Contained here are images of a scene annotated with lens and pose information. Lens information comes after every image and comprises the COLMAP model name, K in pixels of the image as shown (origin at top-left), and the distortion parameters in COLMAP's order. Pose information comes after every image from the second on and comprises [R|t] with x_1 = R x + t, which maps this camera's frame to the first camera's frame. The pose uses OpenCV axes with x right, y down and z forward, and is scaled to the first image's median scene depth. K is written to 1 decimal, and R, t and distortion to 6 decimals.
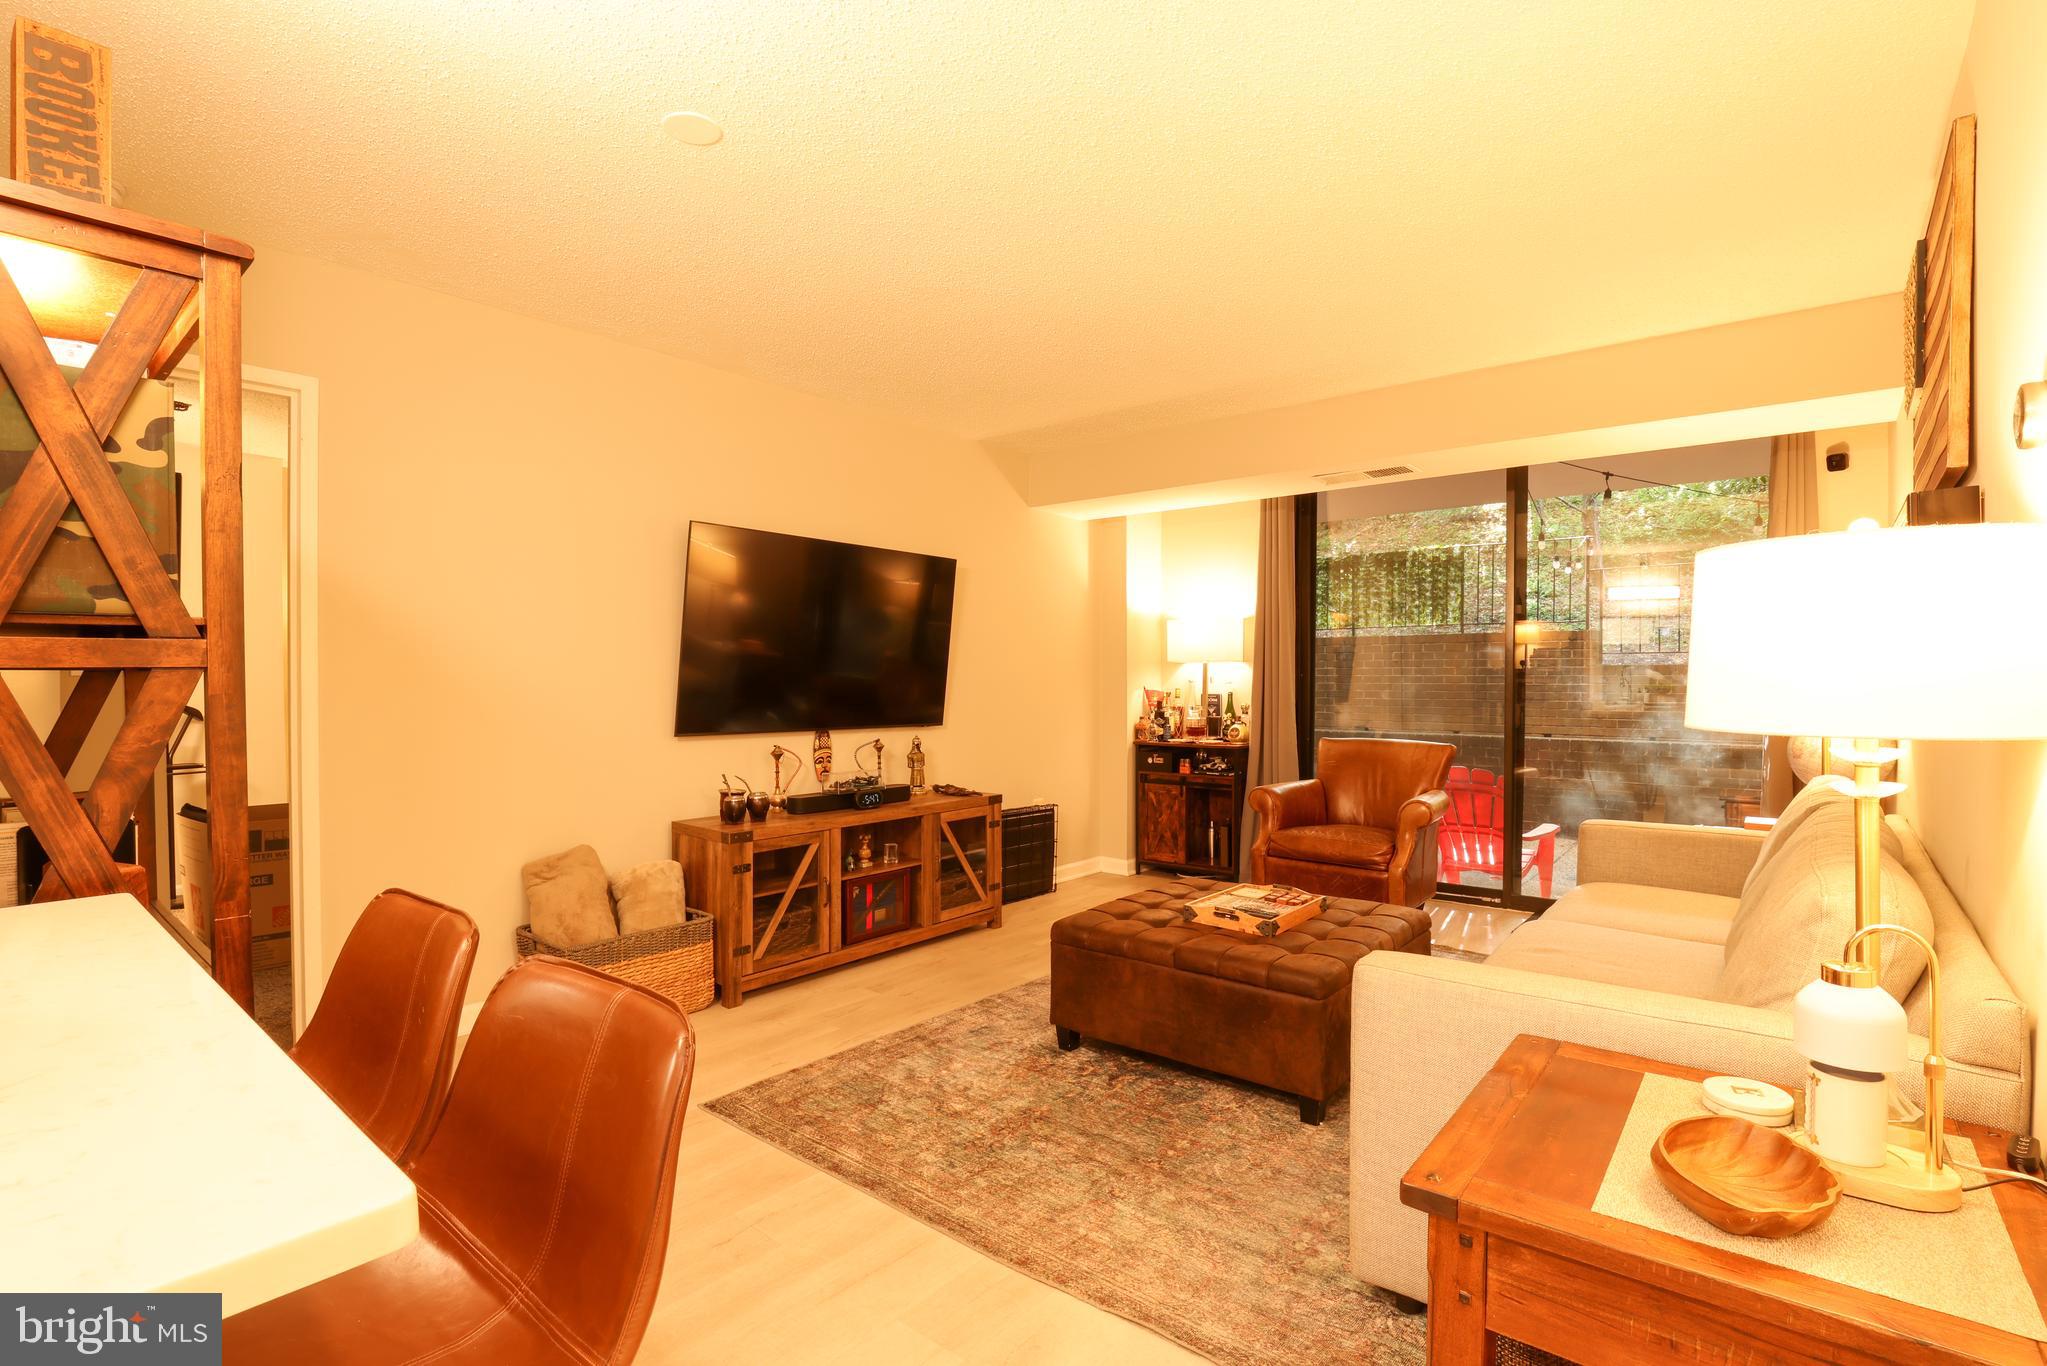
lens RADIAL K [[963.1, 0, 1023.5], [0, 963.1, 683.0], [0, 0, 1]] dist [-0.032959, 0.000915]
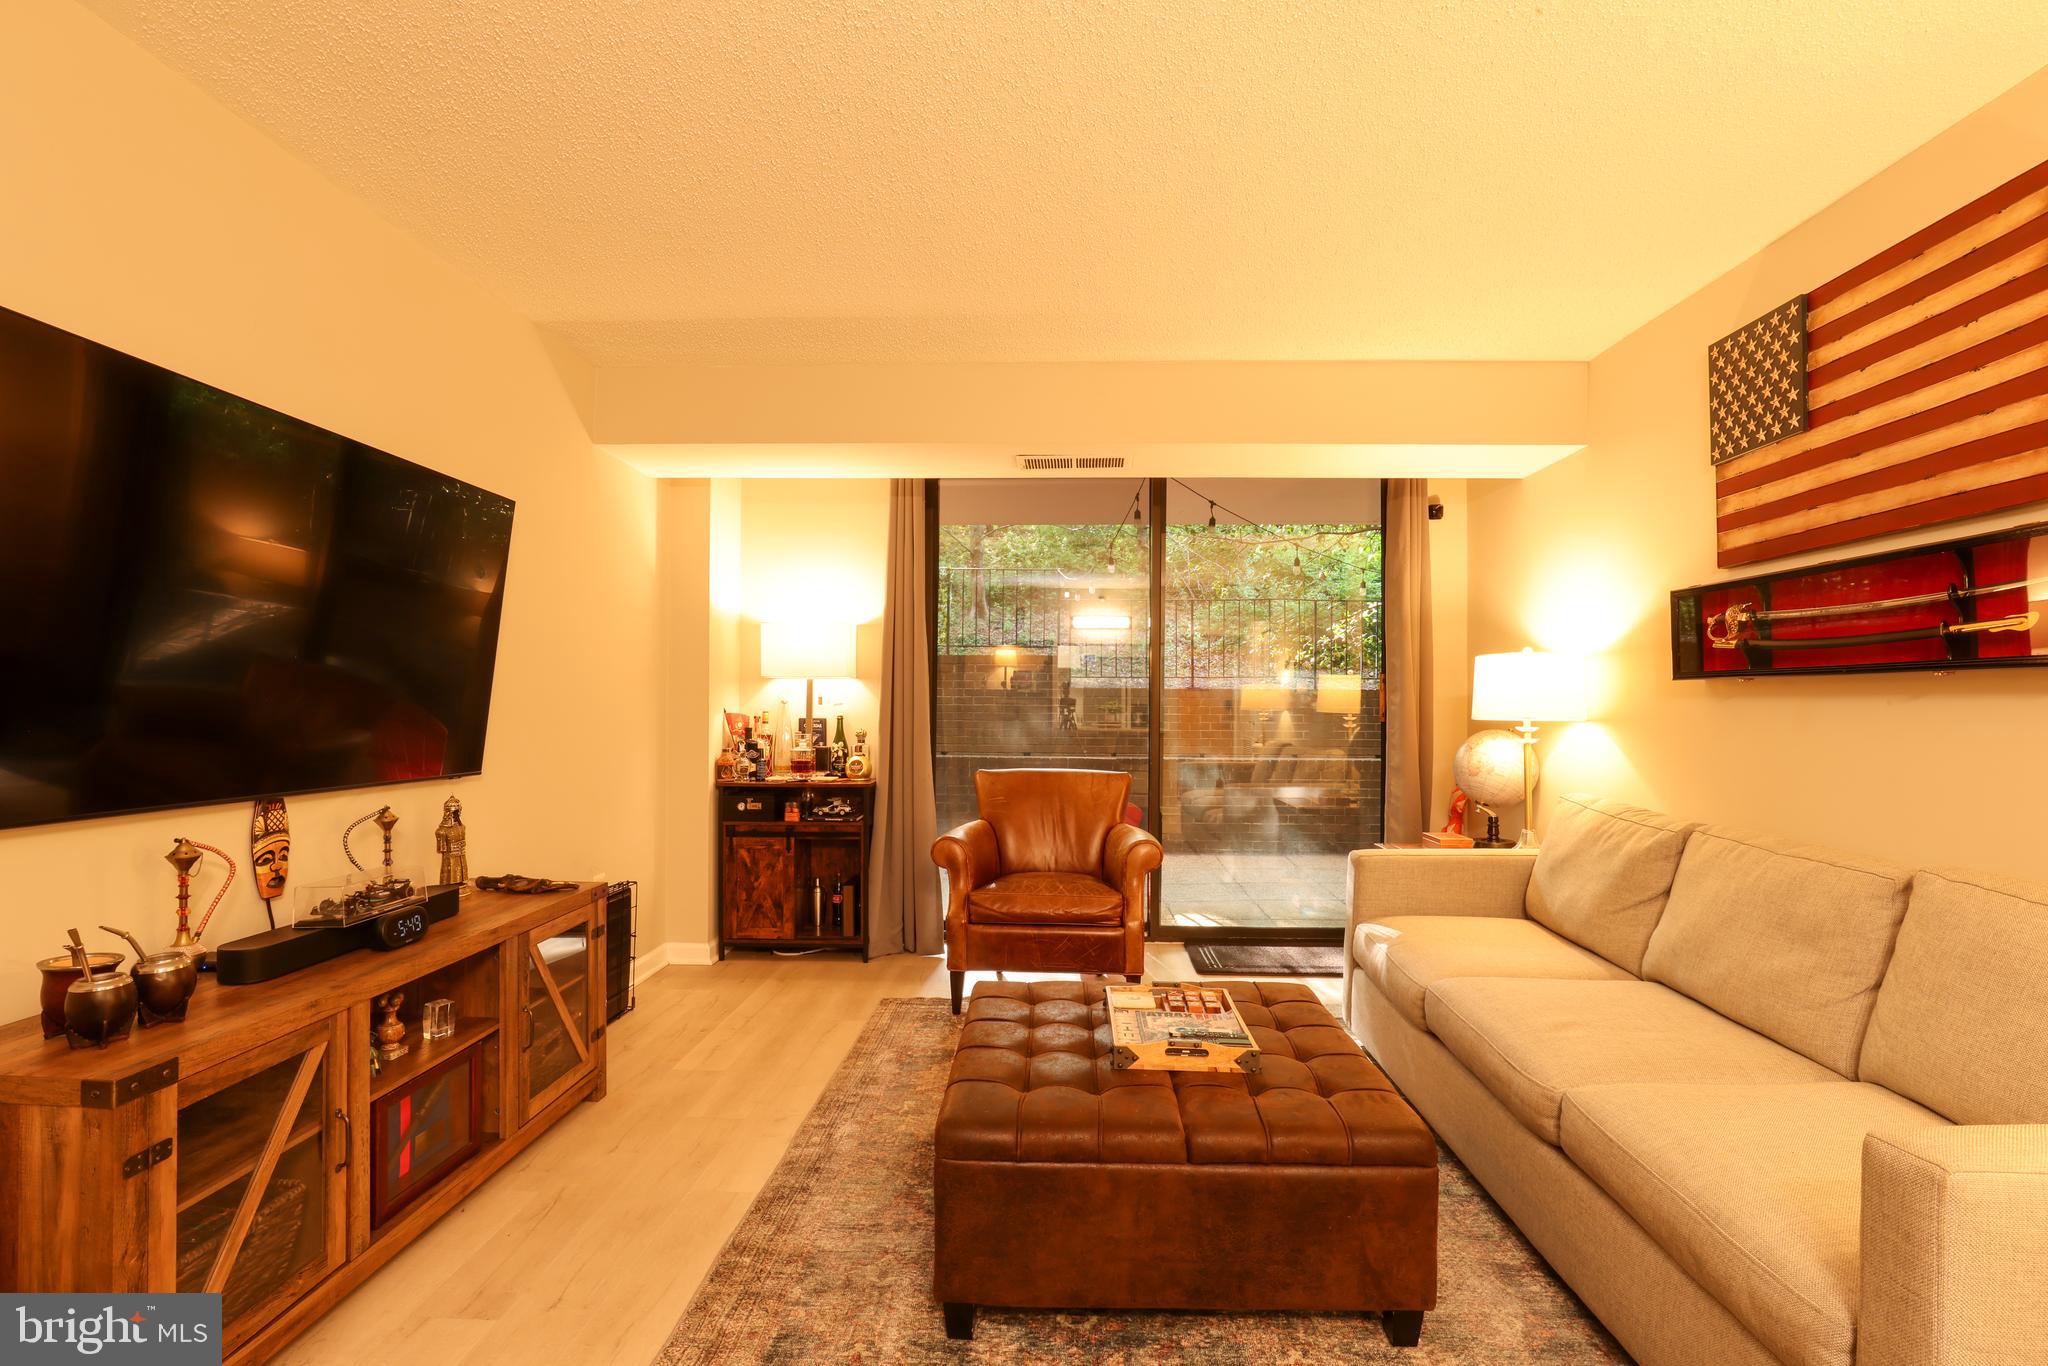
lens RADIAL K [[942.3, 0, 1019.5], [0, 942.3, 698.8], [0, 0, 1]] dist [-0.027835, 0.000800]
pose [[0.789117, 0.005825, 0.614215, -0.185594], [-0.002835, 0.999979, -0.005842, -0.000344], [-0.614236, 0.002868, 0.789117, 0.358353]]
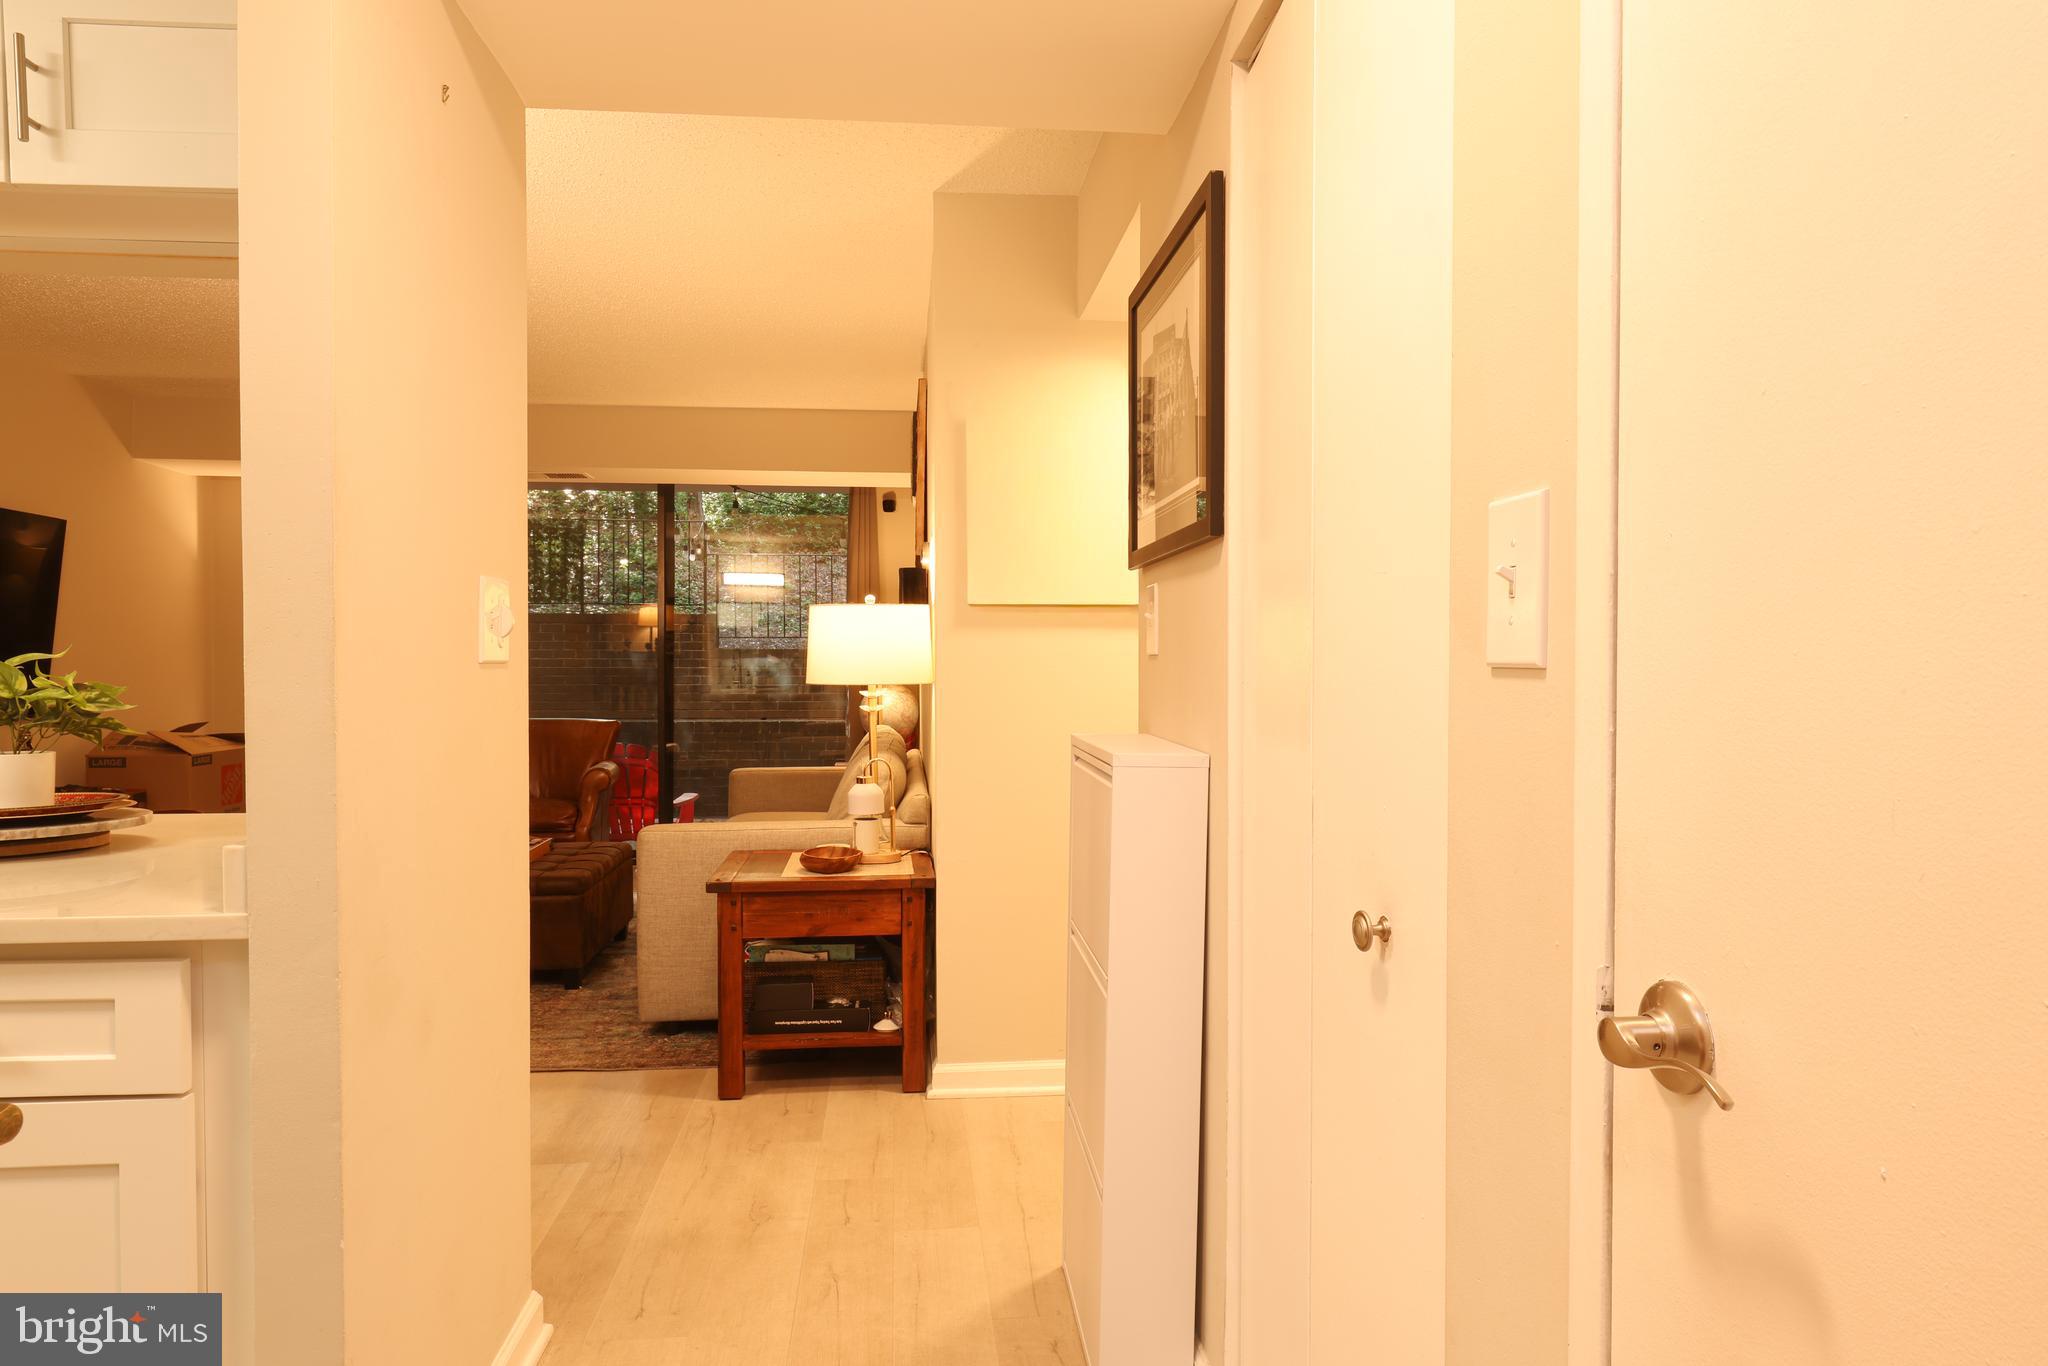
lens RADIAL K [[1295.5, 0, 1036.6], [0, 1295.5, 690.6], [0, 0, 1]] dist [-0.005322, 0.002181]
pose [[0.694159, -0.017188, 0.719616, -0.304517], [0.005537, 0.999813, 0.018539, 0.004000], [-0.719800, -0.008884, 0.694124, -0.408458]]
